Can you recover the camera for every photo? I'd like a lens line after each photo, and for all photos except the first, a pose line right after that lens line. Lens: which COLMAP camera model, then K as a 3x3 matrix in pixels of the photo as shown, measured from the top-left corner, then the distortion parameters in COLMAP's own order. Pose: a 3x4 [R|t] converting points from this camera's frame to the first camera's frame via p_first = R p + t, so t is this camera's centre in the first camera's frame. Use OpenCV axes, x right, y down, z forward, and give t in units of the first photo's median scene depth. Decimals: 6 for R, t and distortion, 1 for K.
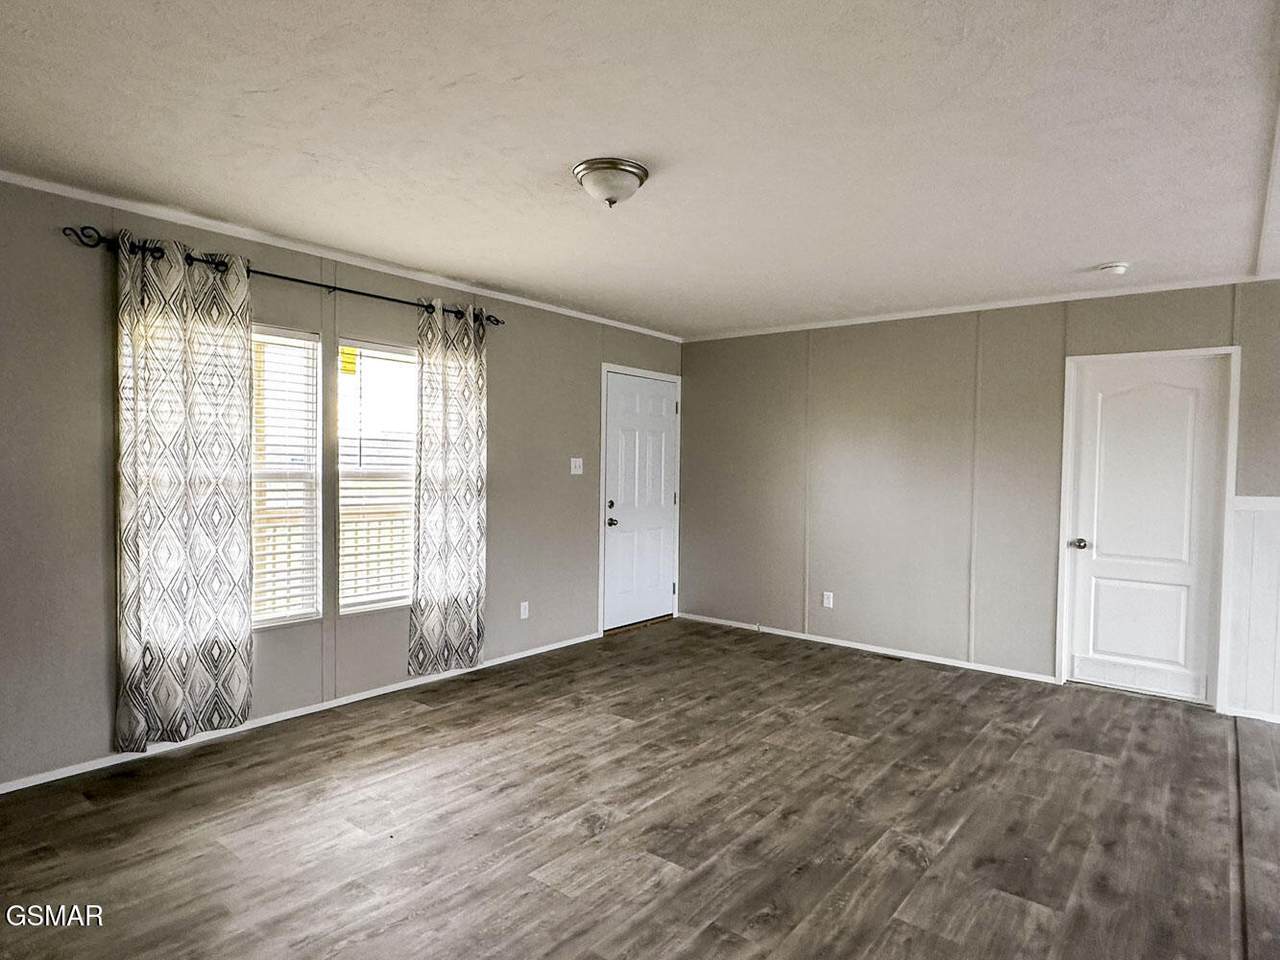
lens RADIAL K [[740.7, 0, 640.0], [0, 740.7, 480.0], [0, 0, 1]] dist [0.000178, -0.000900]
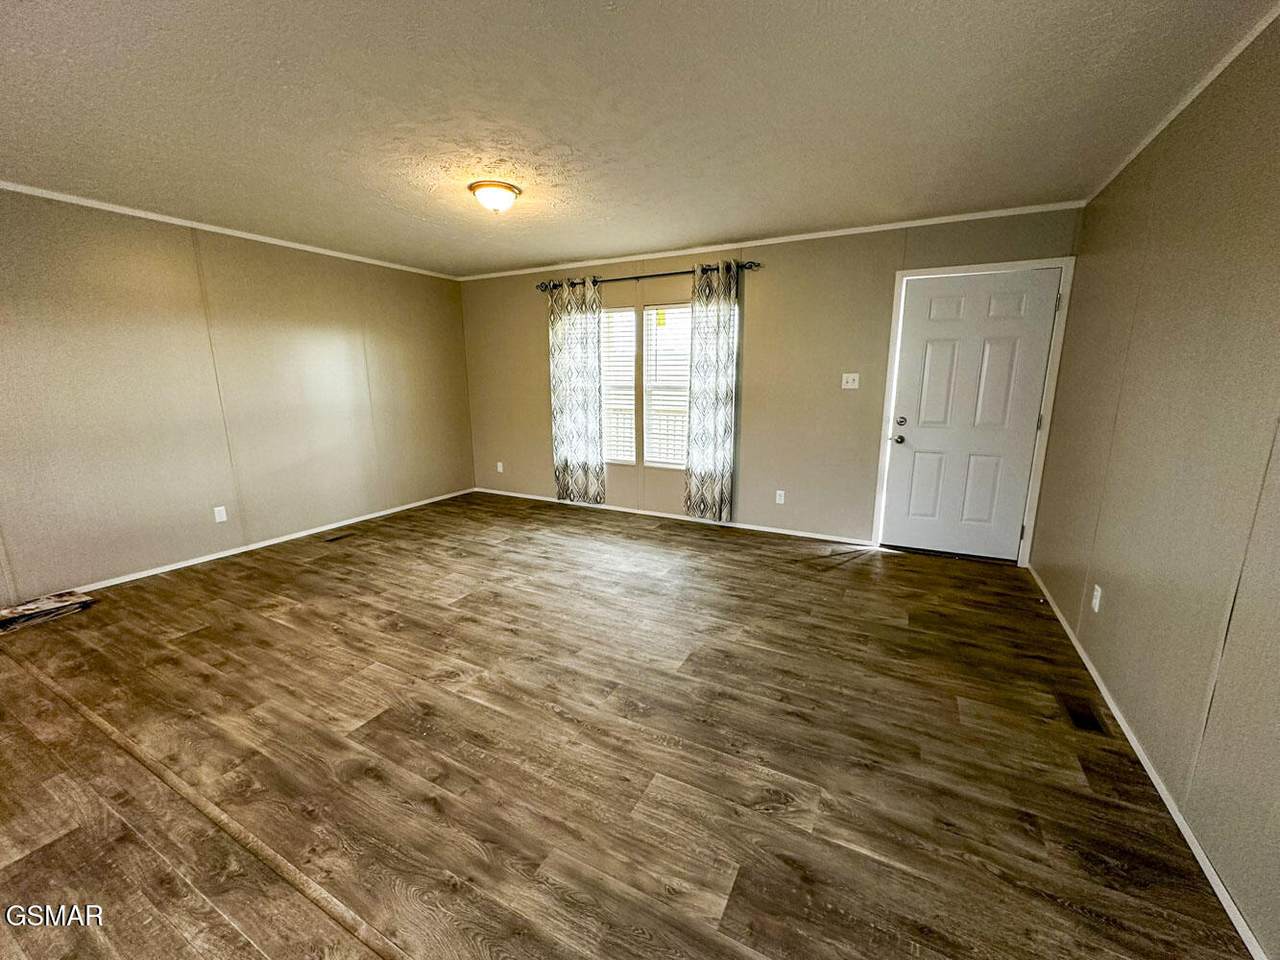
lens RADIAL K [[513.8, 0, 640.0], [0, 513.8, 480.0], [0, 0, 1]] dist [-0.007421, 0.000083]
pose [[0.175407, 0.179090, -0.968070, 0.815298], [-0.017005, 0.983720, 0.178904, -0.007604], [0.984349, -0.014919, 0.175597, 0.769468]]
